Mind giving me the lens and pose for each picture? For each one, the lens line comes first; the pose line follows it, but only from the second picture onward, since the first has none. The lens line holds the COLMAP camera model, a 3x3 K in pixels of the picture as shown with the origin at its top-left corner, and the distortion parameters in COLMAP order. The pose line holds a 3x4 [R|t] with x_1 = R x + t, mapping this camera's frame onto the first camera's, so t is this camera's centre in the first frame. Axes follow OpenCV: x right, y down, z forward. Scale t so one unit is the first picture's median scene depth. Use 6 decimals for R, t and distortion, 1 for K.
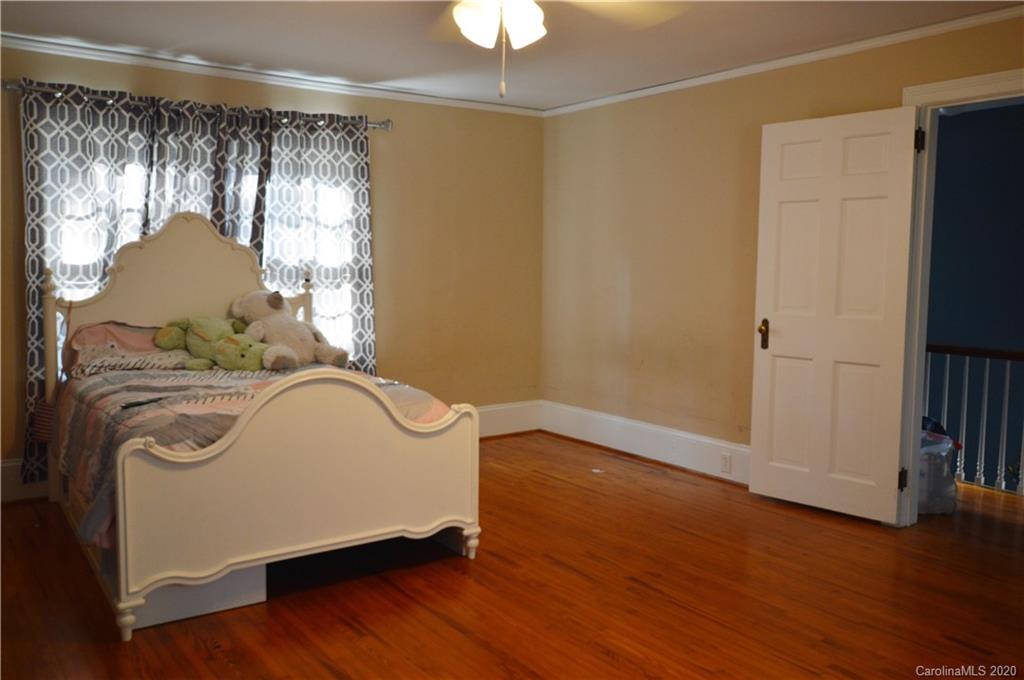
lens RADIAL K [[867.3, 0, 490.2], [0, 867.3, 339.3], [0, 0, 1]] dist [-0.007420, 0.055448]
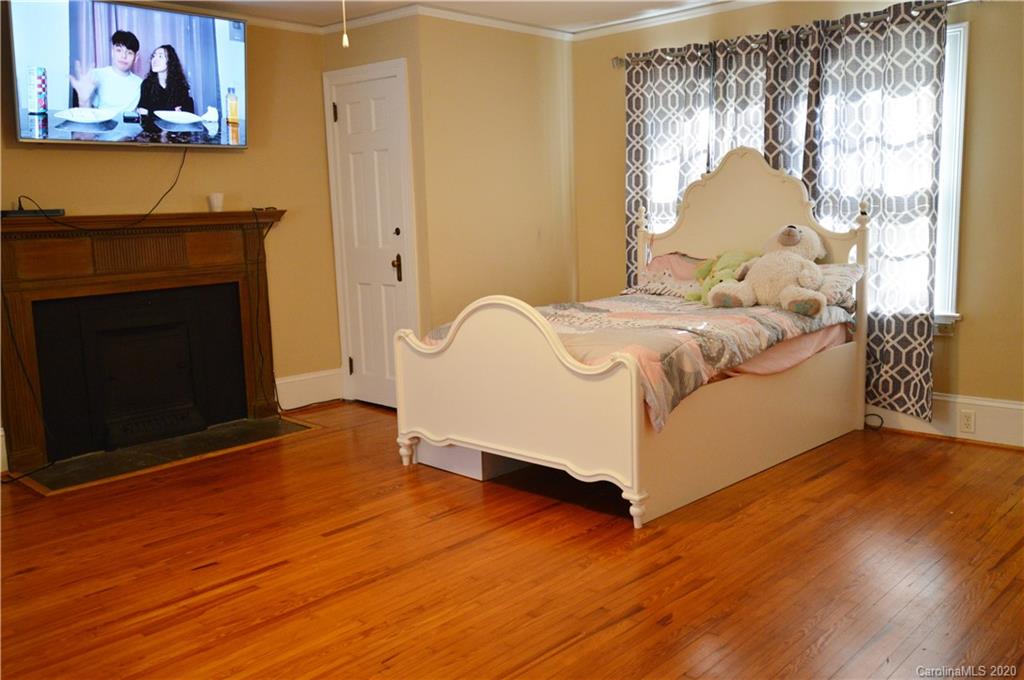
lens RADIAL K [[867.3, 0, 490.2], [0, 867.3, 339.3], [0, 0, 1]] dist [-0.007420, 0.055448]
pose [[0.183468, 0.133013, -0.973985, 0.646733], [-0.052027, 0.990729, 0.125499, -0.037495], [0.981648, 0.027649, 0.188687, 0.544406]]
